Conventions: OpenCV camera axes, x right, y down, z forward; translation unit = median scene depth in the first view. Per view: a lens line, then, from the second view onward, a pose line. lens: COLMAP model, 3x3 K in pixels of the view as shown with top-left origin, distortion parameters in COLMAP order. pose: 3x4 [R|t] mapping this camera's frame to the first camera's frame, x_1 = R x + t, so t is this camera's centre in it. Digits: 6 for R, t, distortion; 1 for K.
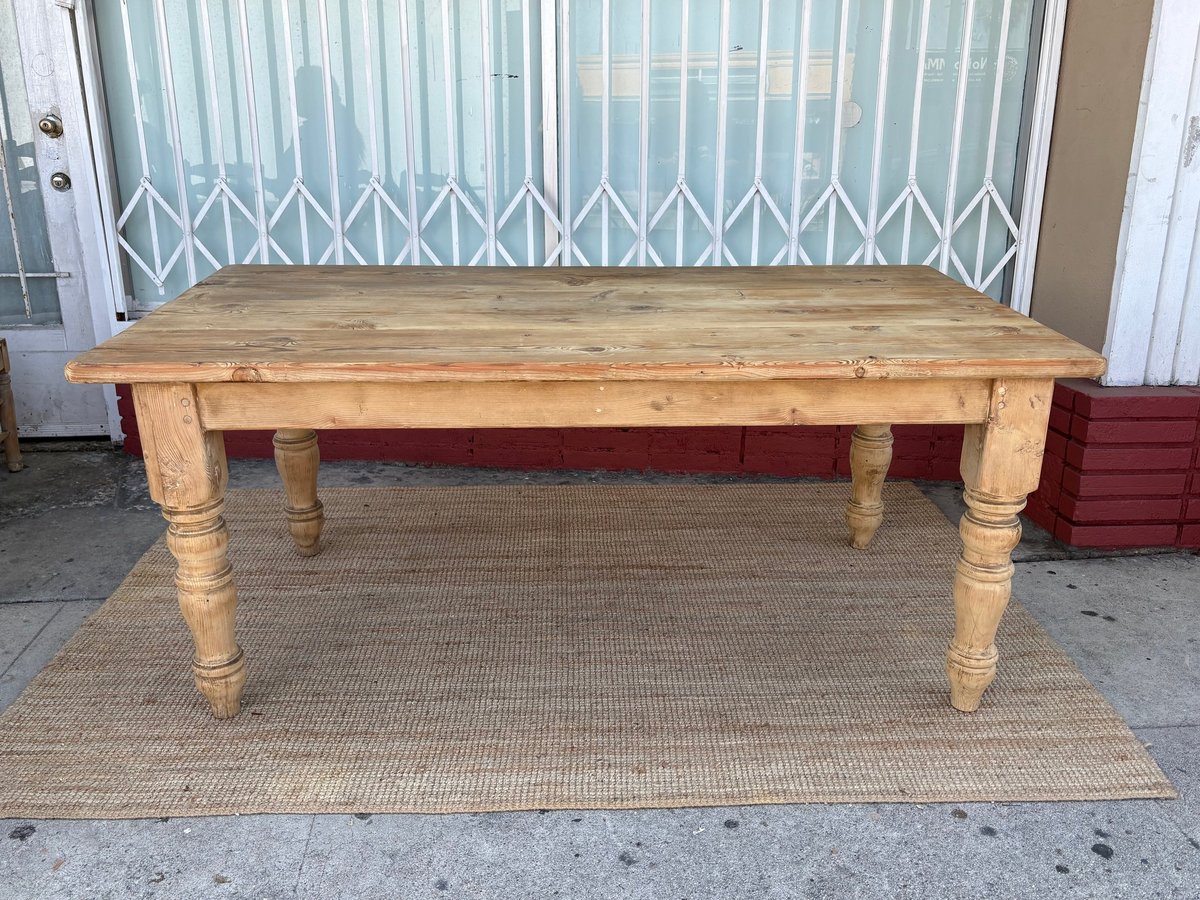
lens RADIAL K [[1027.0, 0, 609.2], [0, 1027.0, 453.1], [0, 0, 1]] dist [0.022043, -0.024370]
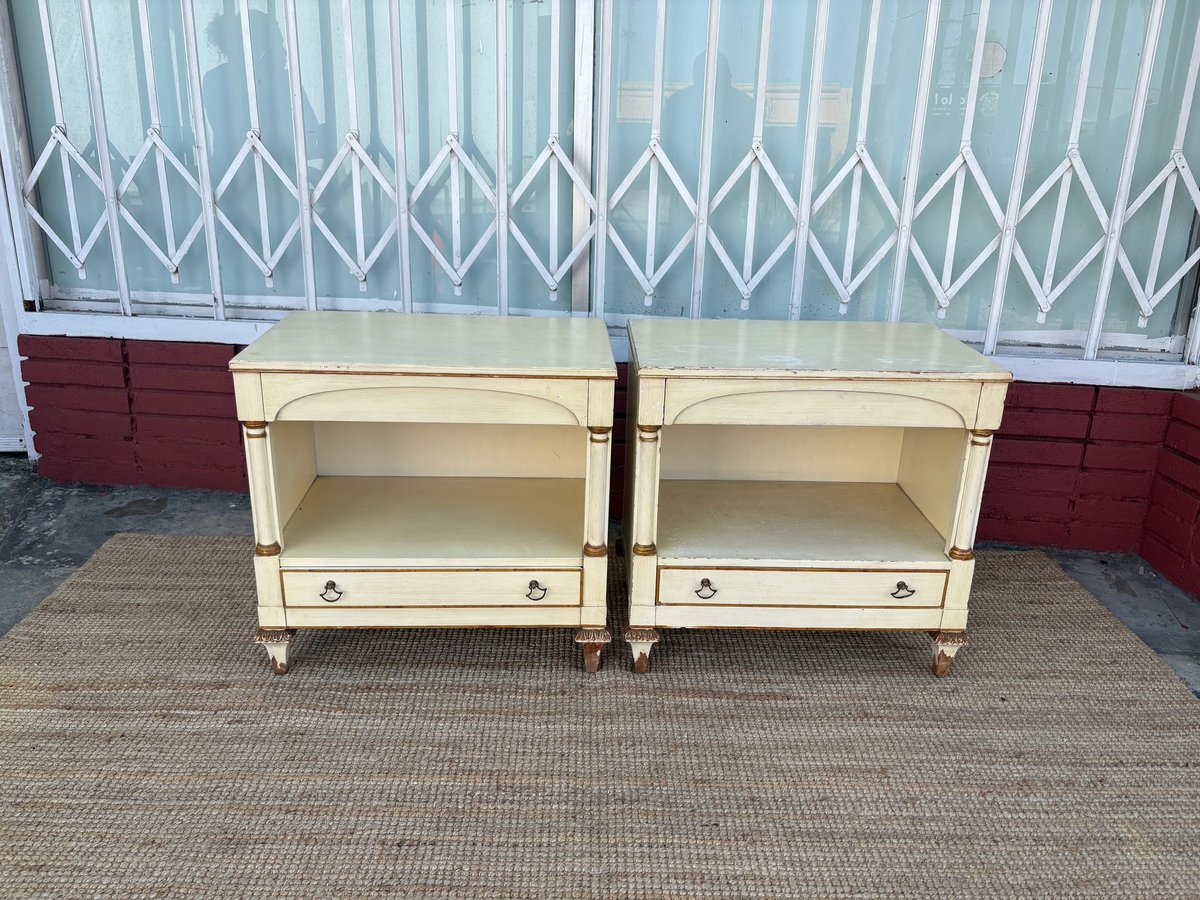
lens RADIAL K [[905.3, 0, 603.1], [0, 905.3, 450.3], [0, 0, 1]] dist [0.026169, -0.034510]
pose [[0.999346, 0.031001, -0.018601, -0.026101], [-0.030730, 0.999420, 0.014680, -0.056467], [0.019045, -0.014099, 0.999719, 0.384965]]
